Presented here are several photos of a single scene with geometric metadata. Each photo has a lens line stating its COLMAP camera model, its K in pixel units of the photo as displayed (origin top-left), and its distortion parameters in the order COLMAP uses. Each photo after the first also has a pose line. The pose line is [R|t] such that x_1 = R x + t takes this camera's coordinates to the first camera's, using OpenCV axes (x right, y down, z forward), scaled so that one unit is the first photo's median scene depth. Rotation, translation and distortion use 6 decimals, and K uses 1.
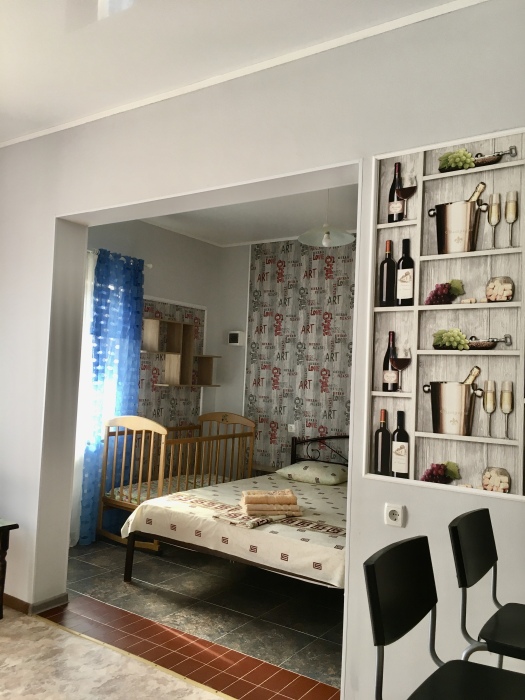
lens RADIAL K [[595.2, 0, 263.7], [0, 595.2, 345.8], [0, 0, 1]] dist [0.059214, -0.054597]
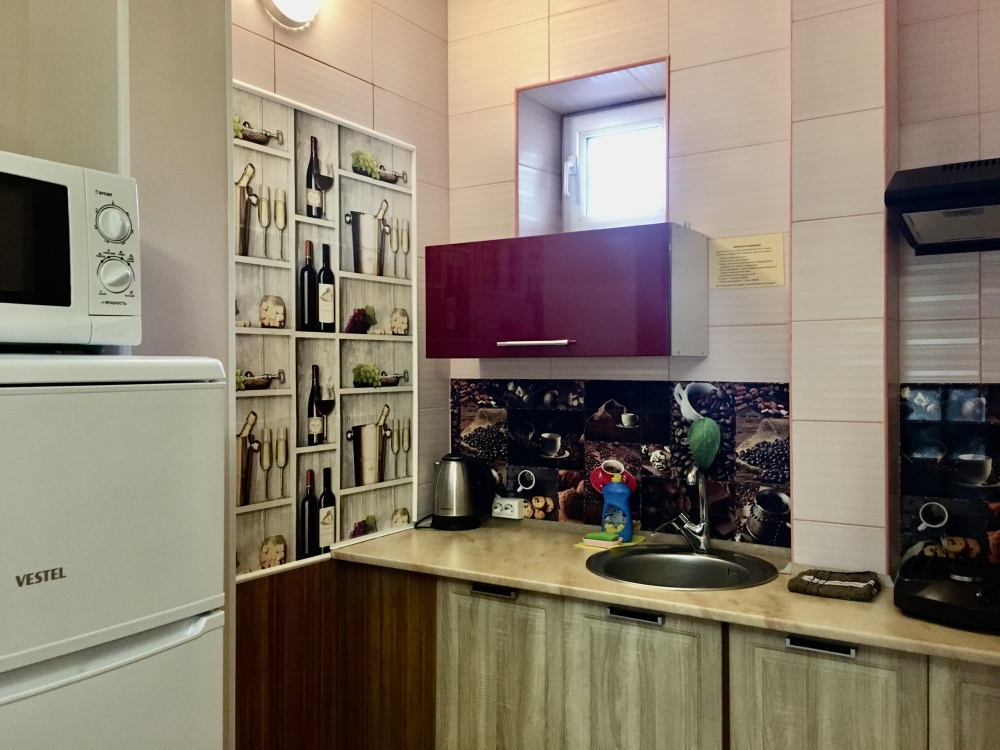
lens RADIAL K [[850.3, 0, 492.2], [0, 850.3, 372.0], [0, 0, 1]] dist [0.059214, -0.054597]
pose [[-0.021377, -0.038736, 0.999021, -0.896599], [-0.044640, 0.998290, 0.037753, -0.068361], [-0.998774, -0.043789, -0.023070, 0.831375]]
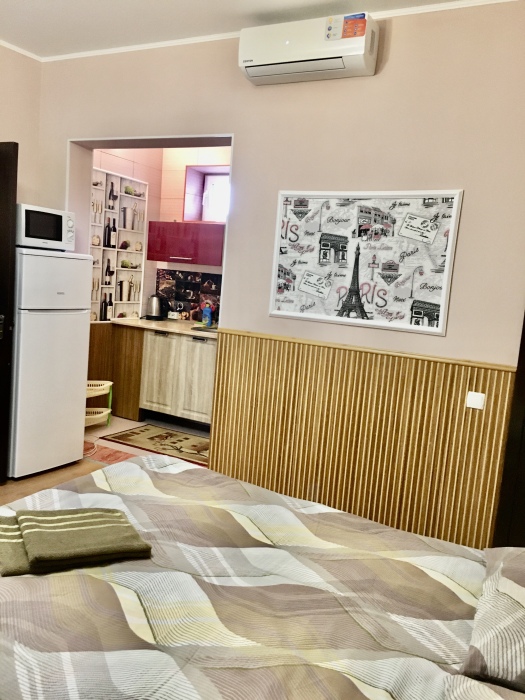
lens RADIAL K [[595.2, 0, 265.1], [0, 595.2, 352.8], [0, 0, 1]] dist [0.059214, -0.054597]
pose [[-0.092002, -0.168435, 0.981410, -2.239309], [-0.134224, 0.978693, 0.155385, -0.112629], [-0.986671, -0.117433, -0.112650, 0.645993]]
